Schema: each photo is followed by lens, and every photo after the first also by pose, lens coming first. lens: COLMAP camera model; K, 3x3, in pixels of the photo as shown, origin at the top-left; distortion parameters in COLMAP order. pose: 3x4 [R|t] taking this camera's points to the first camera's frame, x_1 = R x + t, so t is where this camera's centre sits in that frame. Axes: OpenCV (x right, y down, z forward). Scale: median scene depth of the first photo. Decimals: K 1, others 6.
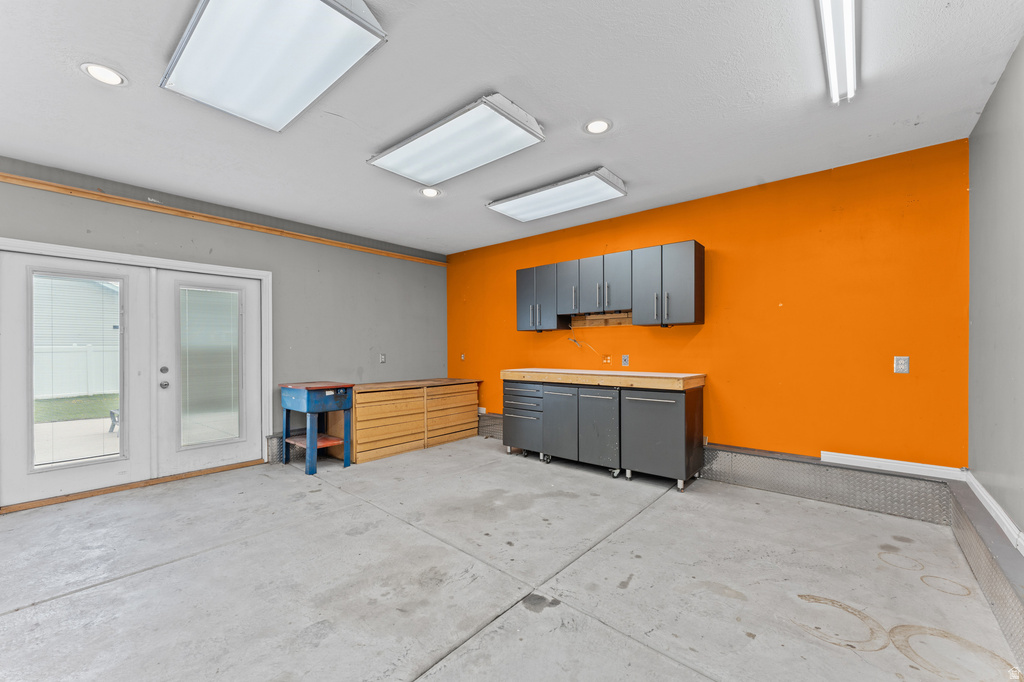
lens RADIAL K [[409.3, 0, 511.8], [0, 409.3, 348.4], [0, 0, 1]] dist [0.002121, 0.000176]
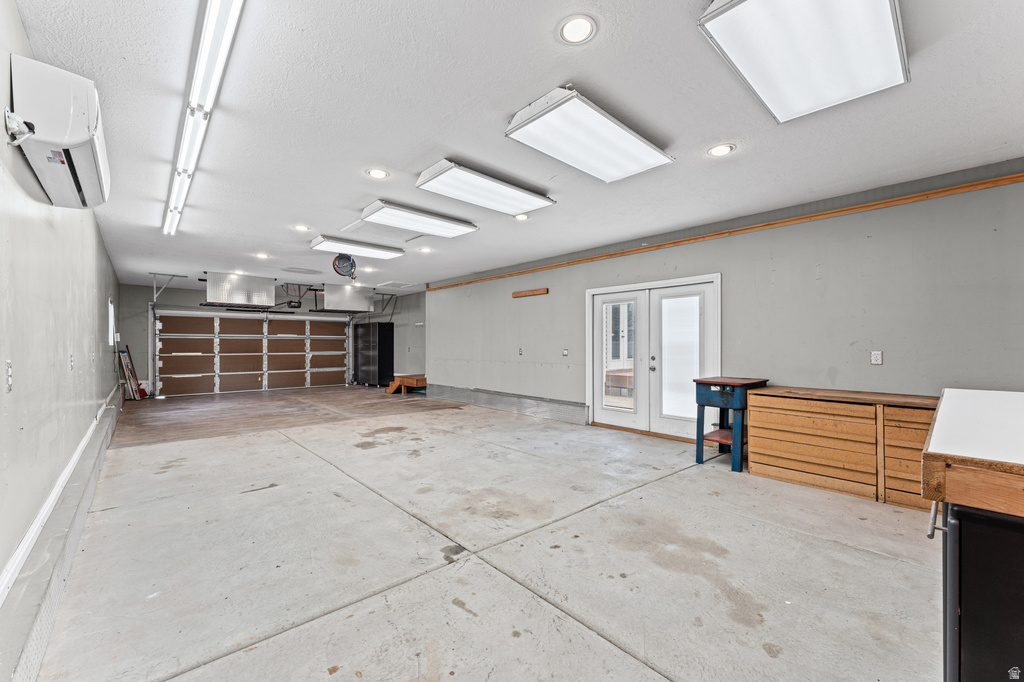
lens RADIAL K [[409.3, 0, 511.4], [0, 409.3, 342.2], [0, 0, 1]] dist [0.002121, 0.000176]
pose [[-0.126617, -0.001863, -0.991950, 0.863951], [0.000484, 0.999998, -0.001940, -0.001894], [0.991952, -0.000726, -0.126616, 0.913817]]
